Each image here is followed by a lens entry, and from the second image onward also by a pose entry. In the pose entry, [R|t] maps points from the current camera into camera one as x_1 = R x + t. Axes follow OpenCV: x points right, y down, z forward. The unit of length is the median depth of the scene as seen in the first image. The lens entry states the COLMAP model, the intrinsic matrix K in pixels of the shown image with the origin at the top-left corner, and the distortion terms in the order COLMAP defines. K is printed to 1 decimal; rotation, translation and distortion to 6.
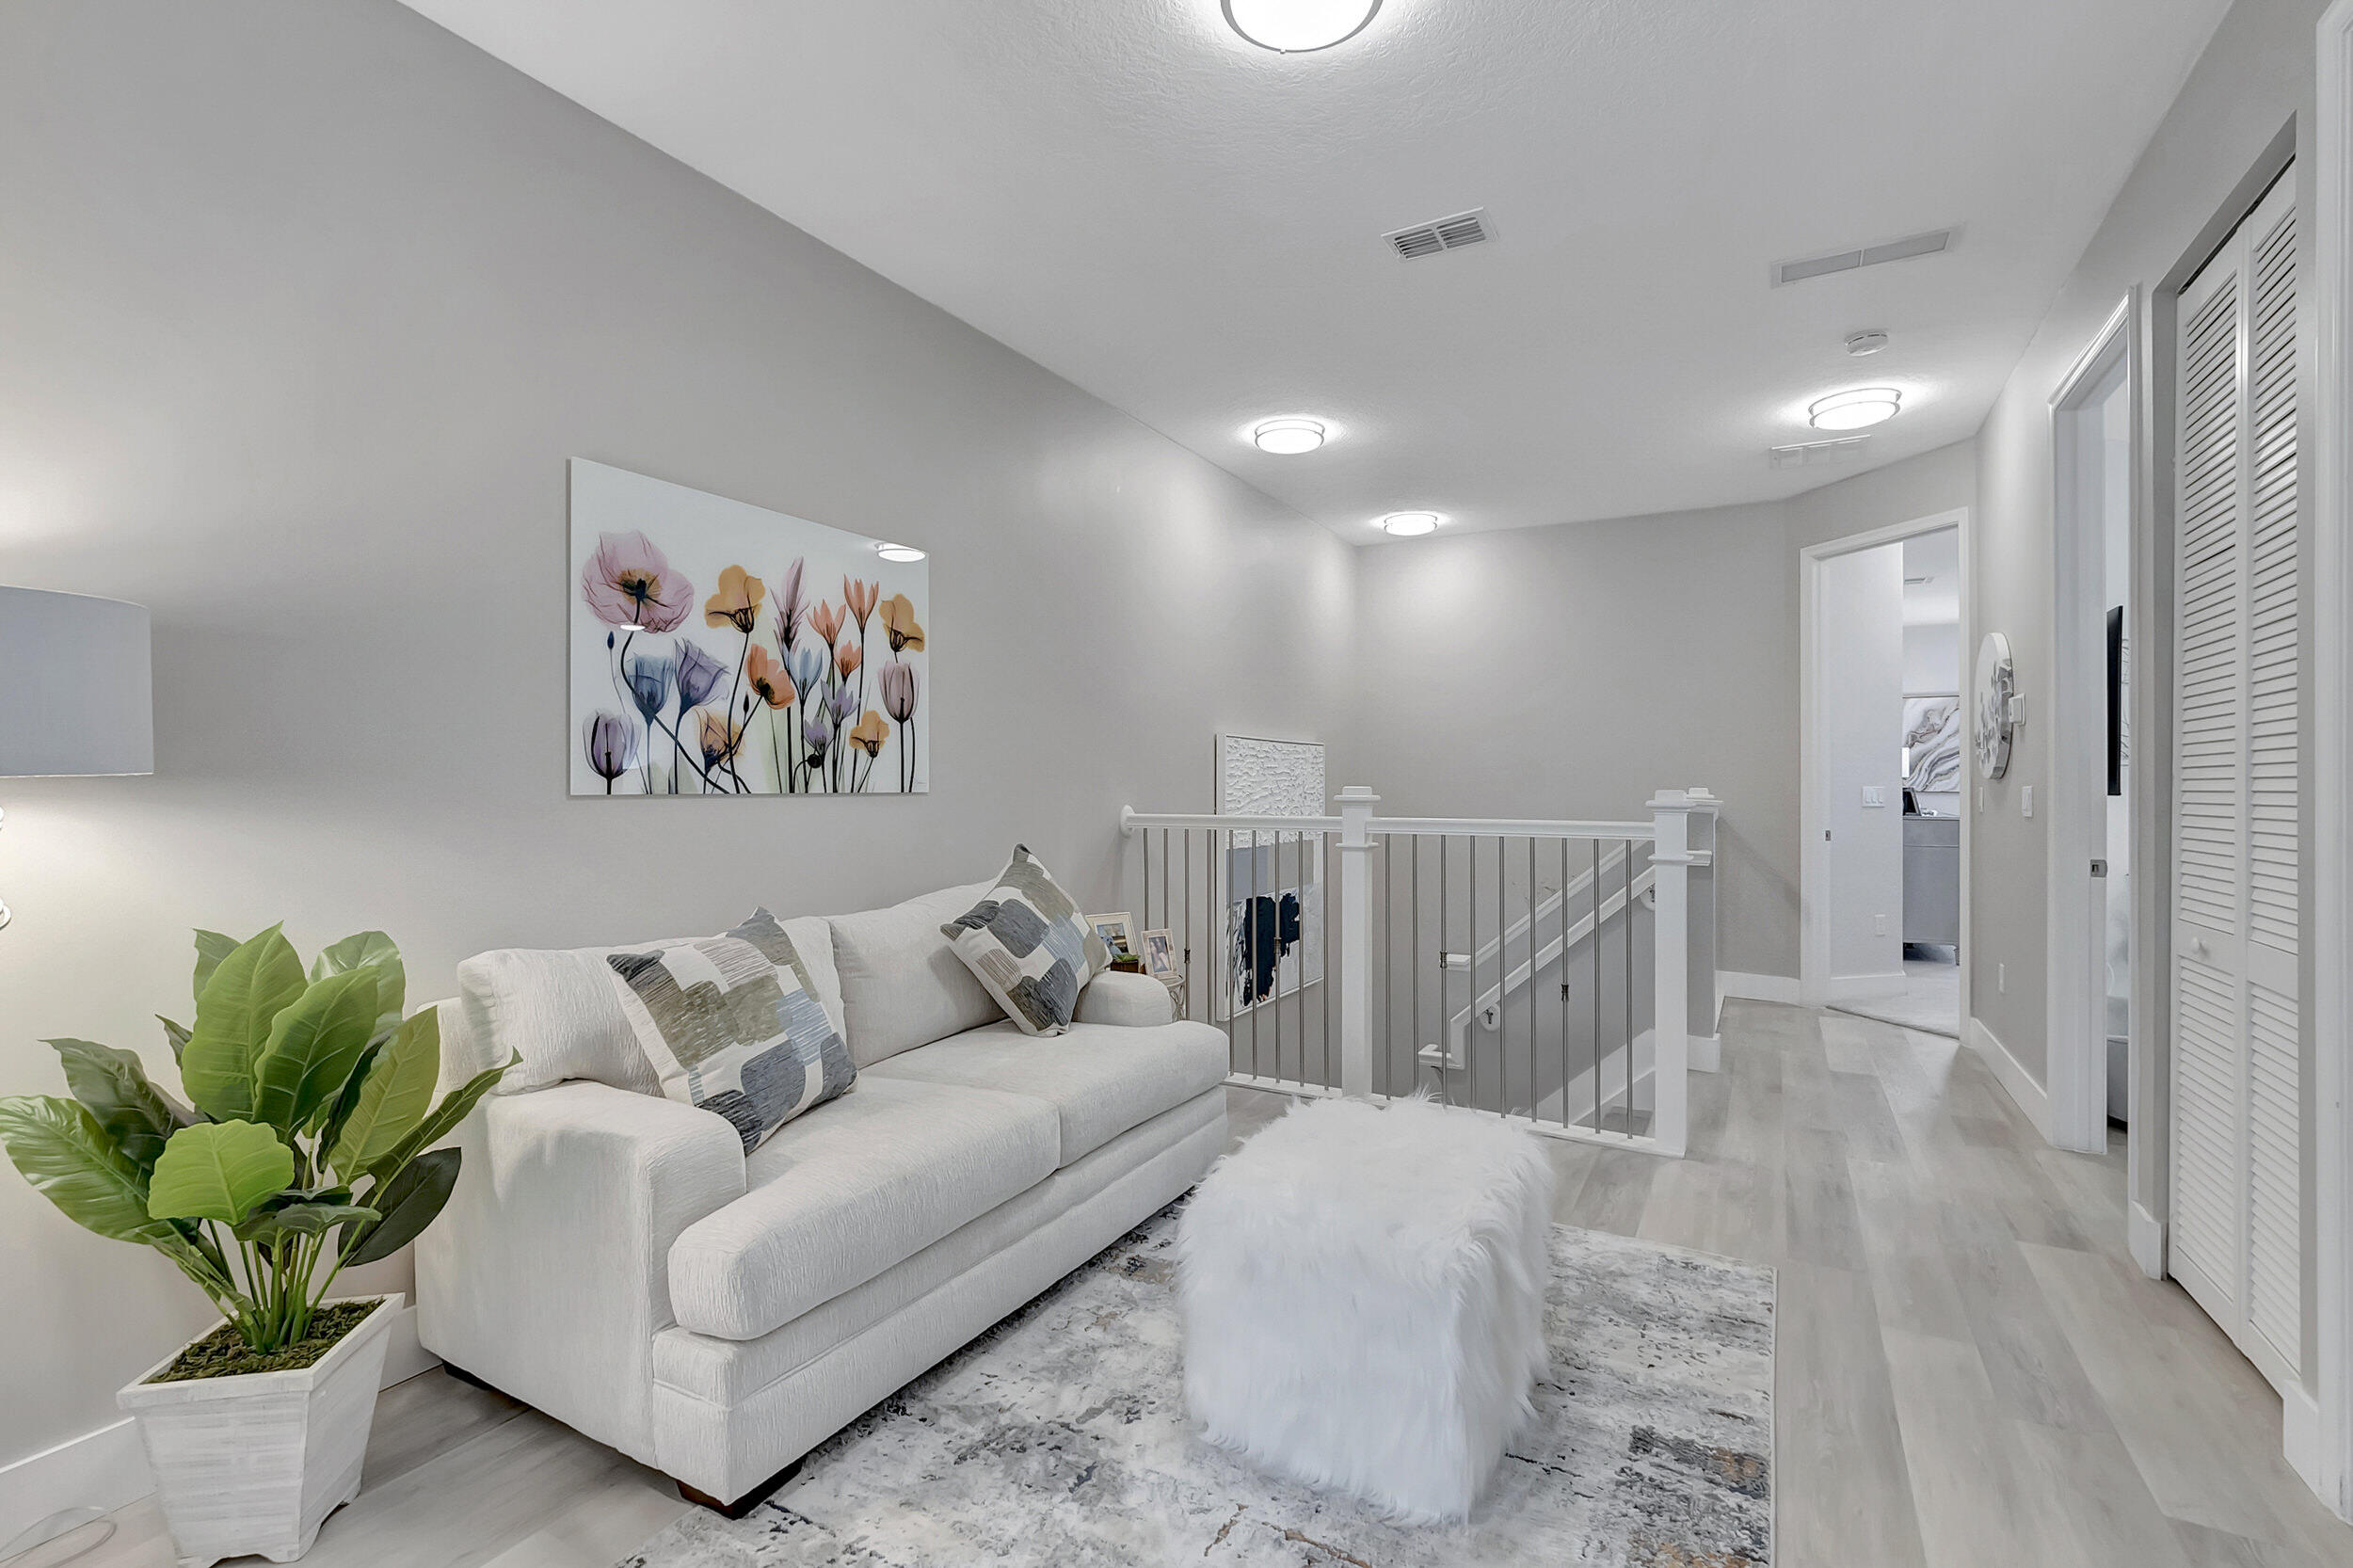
lens RADIAL K [[1052.2, 0, 1182.2], [0, 1052.2, 786.6], [0, 0, 1]] dist [-0.002887, 0.001278]
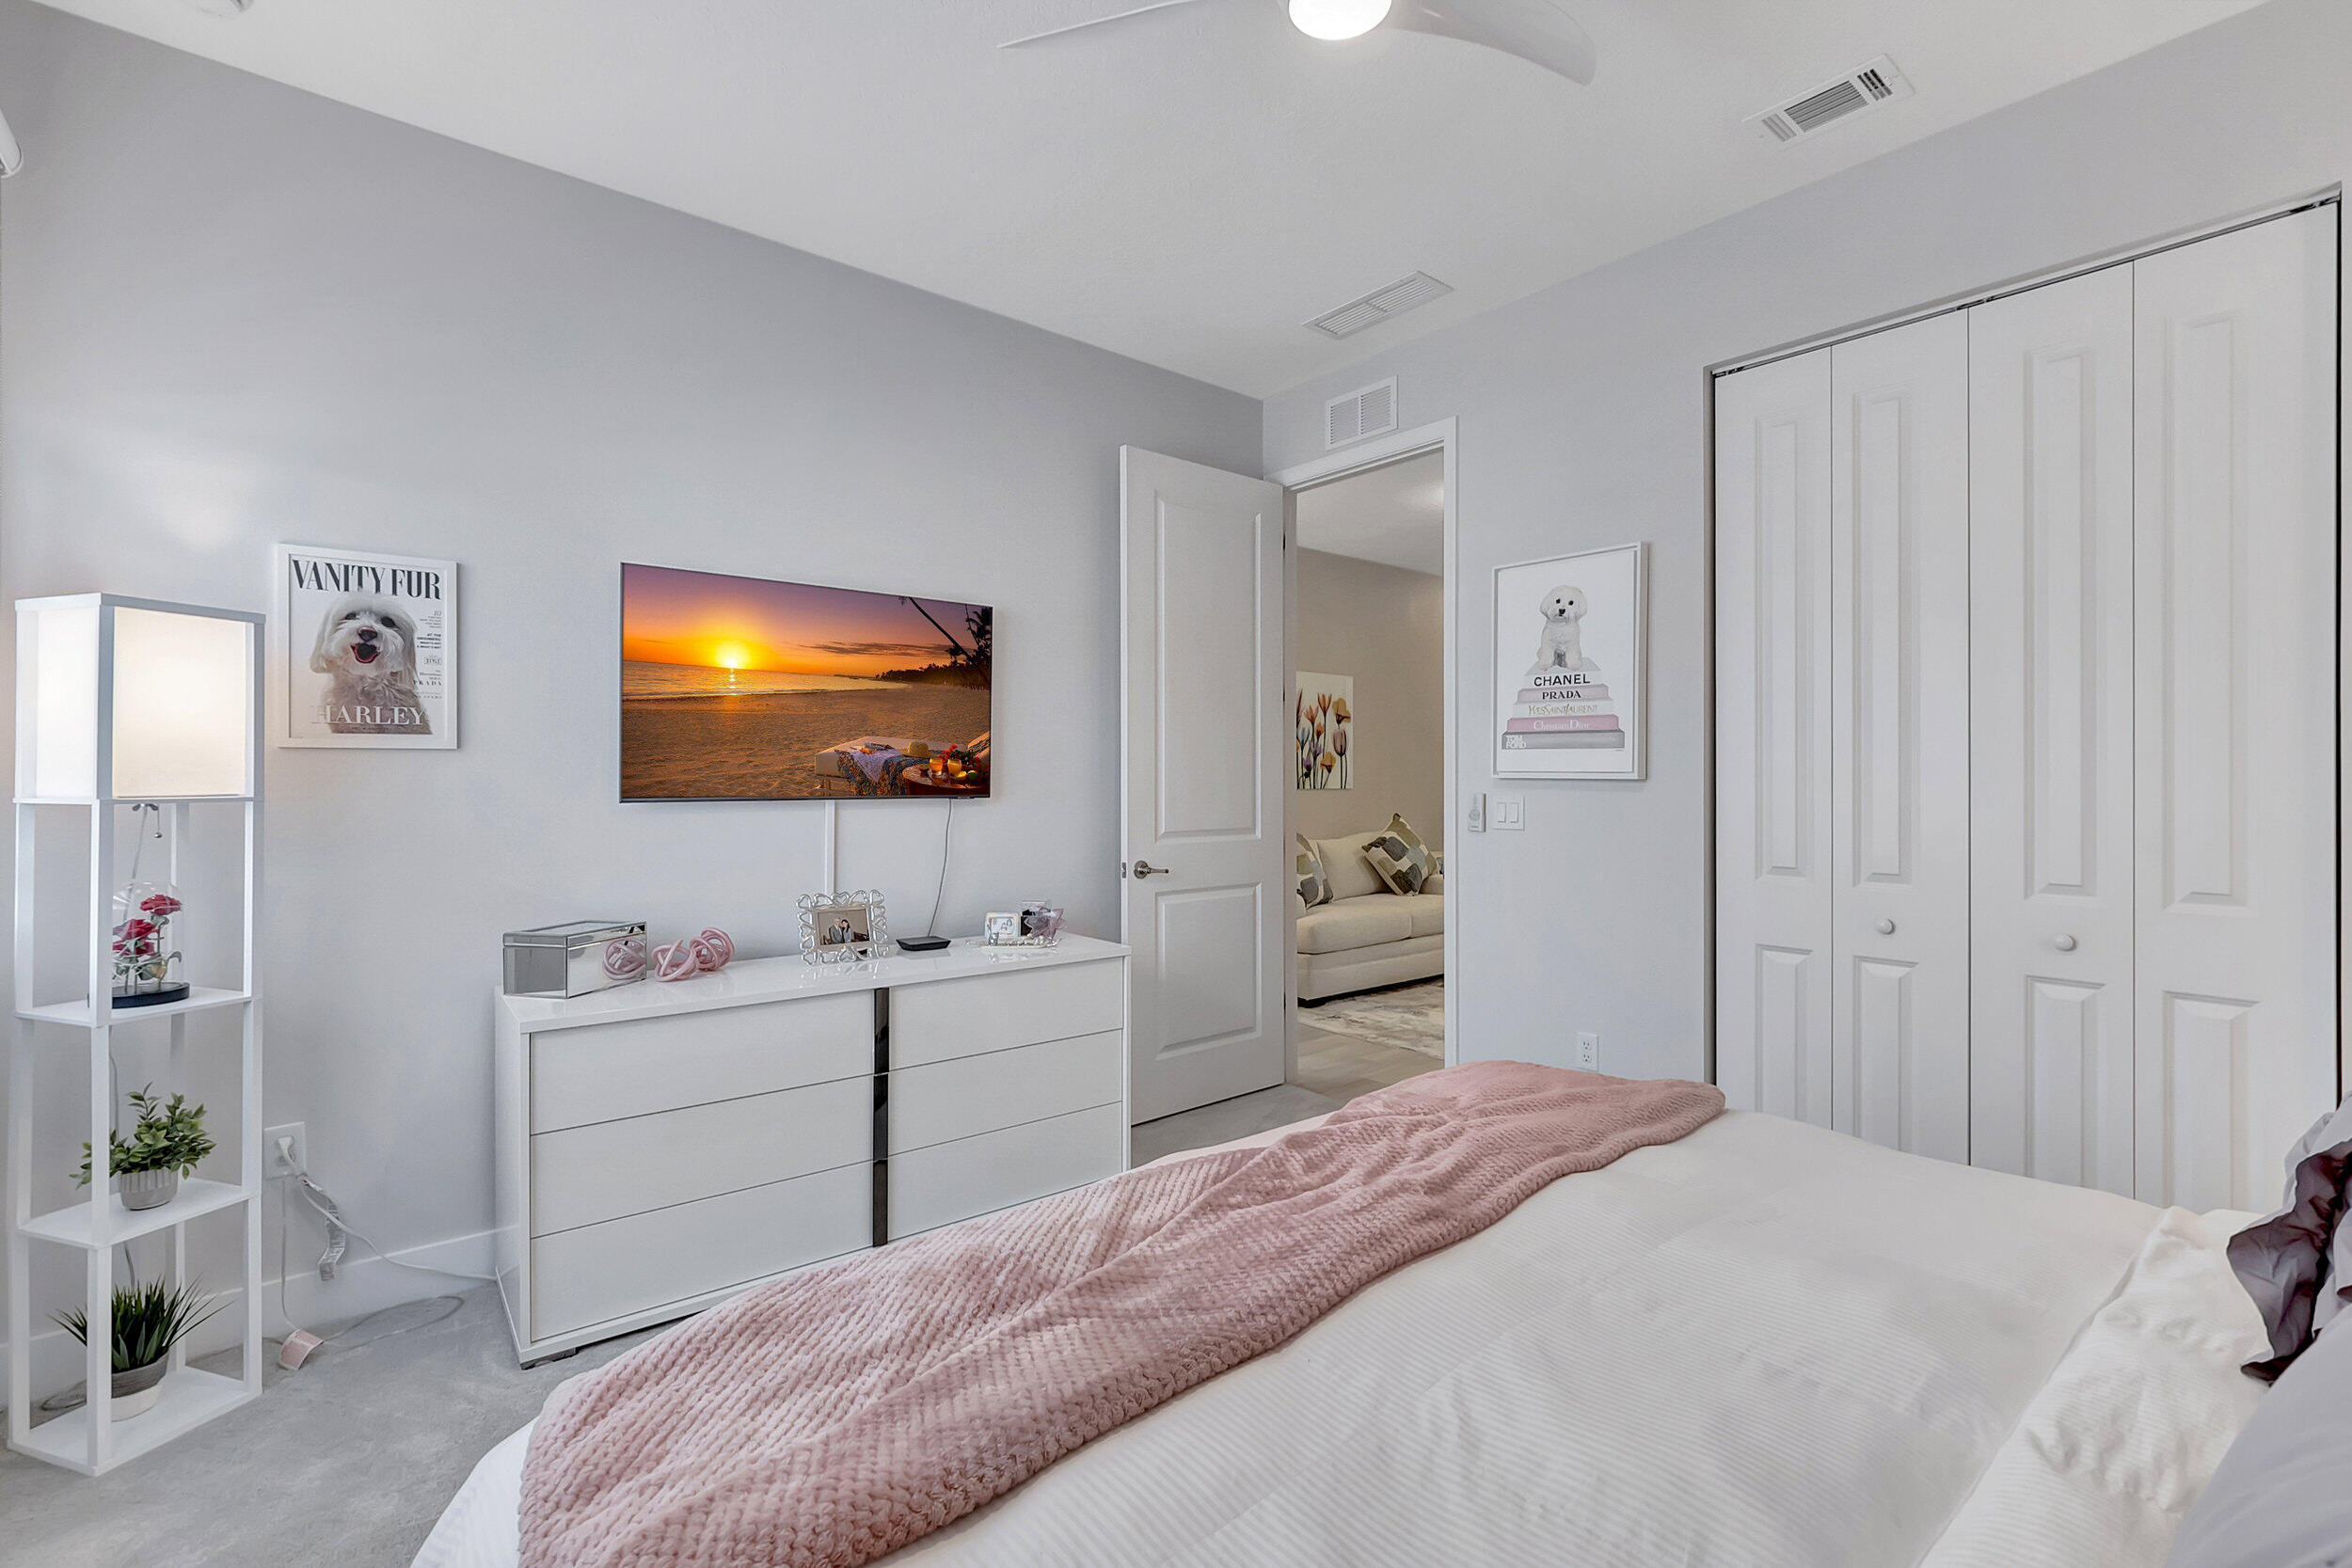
lens RADIAL K [[1051.6, 0, 1179.4], [0, 1051.6, 780.4], [0, 0, 1]] dist [-0.002887, 0.001278]
pose [[0.939450, 0.000760, -0.342684, 0.177363], [-0.001979, 0.999993, -0.003209, -0.003666], [0.342679, 0.003693, 0.939445, -1.245915]]
